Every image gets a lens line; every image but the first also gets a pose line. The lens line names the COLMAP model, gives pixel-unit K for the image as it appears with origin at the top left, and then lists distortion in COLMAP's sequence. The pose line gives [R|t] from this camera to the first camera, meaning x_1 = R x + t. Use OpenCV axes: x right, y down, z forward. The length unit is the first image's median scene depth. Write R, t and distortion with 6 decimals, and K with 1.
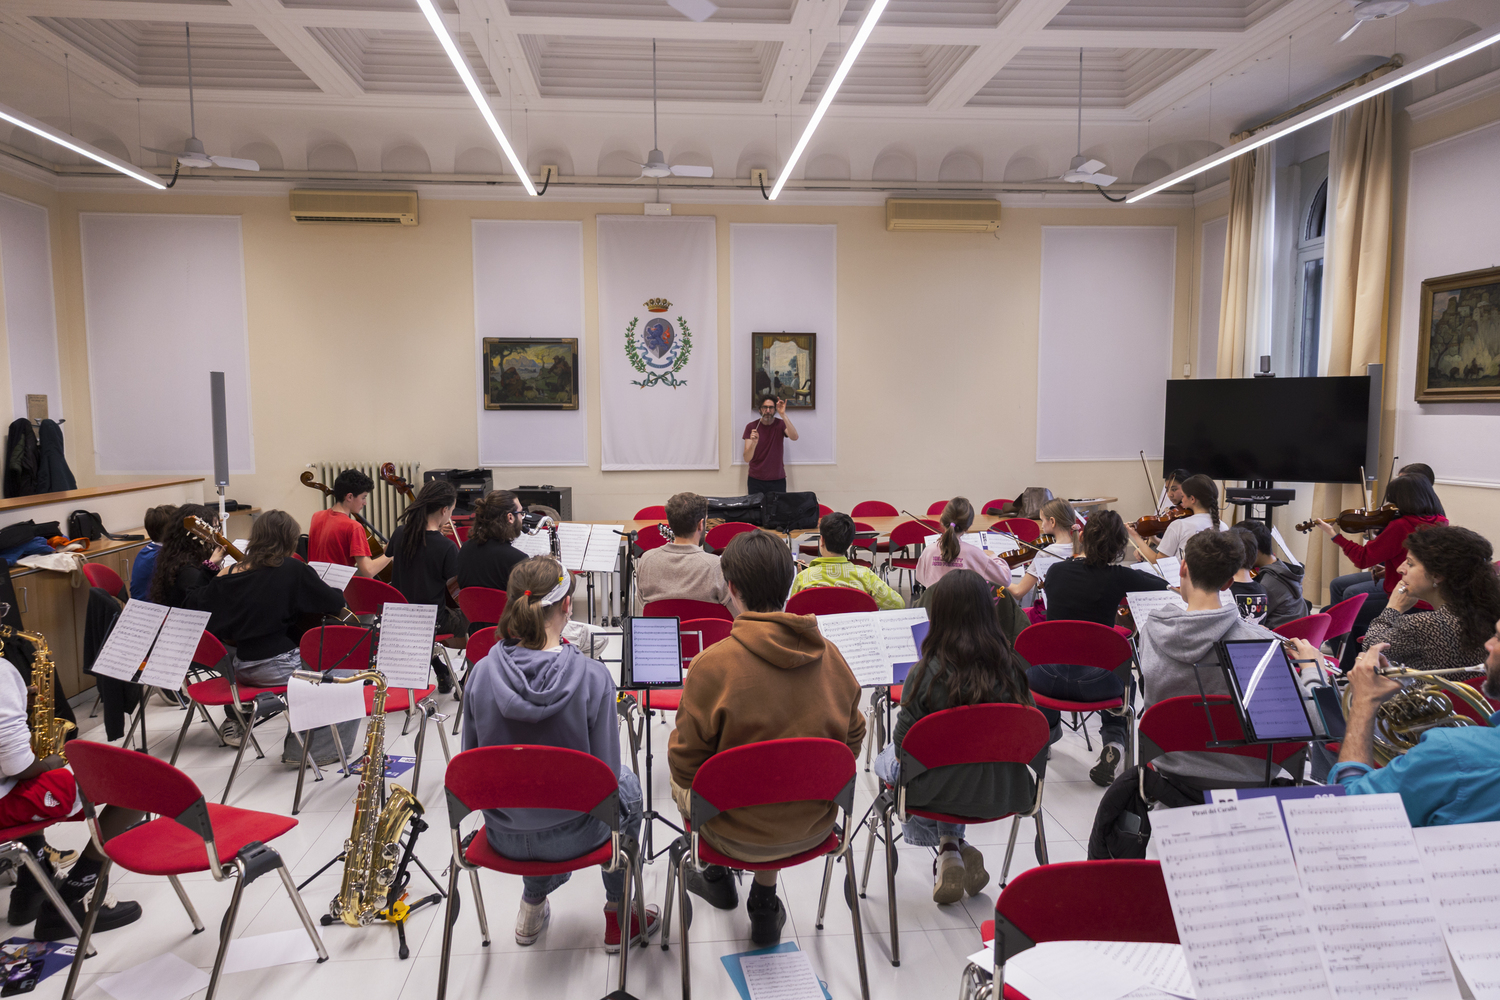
lens RADIAL K [[962.0, 0, 756.3], [0, 962.0, 495.1], [0, 0, 1]] dist [-0.001231, -0.017993]
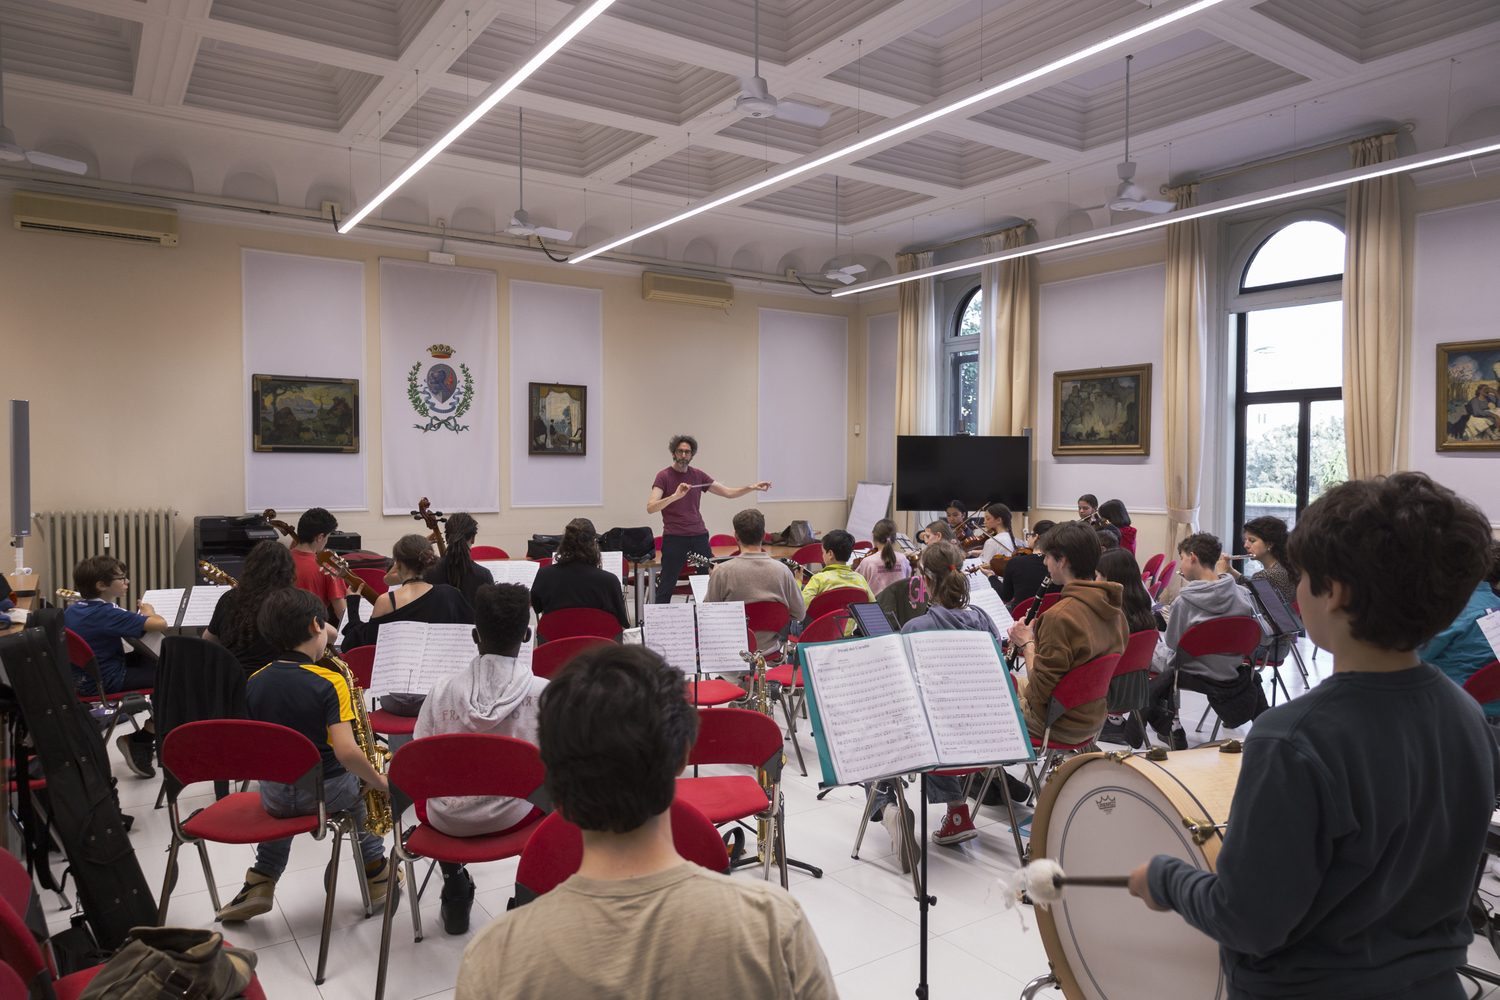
lens RADIAL K [[962.0, 0, 752.9], [0, 962.0, 511.8], [0, 0, 1]] dist [-0.001231, -0.017993]
pose [[0.871322, -0.015635, 0.490463, -0.317923], [0.033066, 0.999091, -0.026894, 0.010418], [-0.489597, 0.039651, 0.871047, -0.041111]]
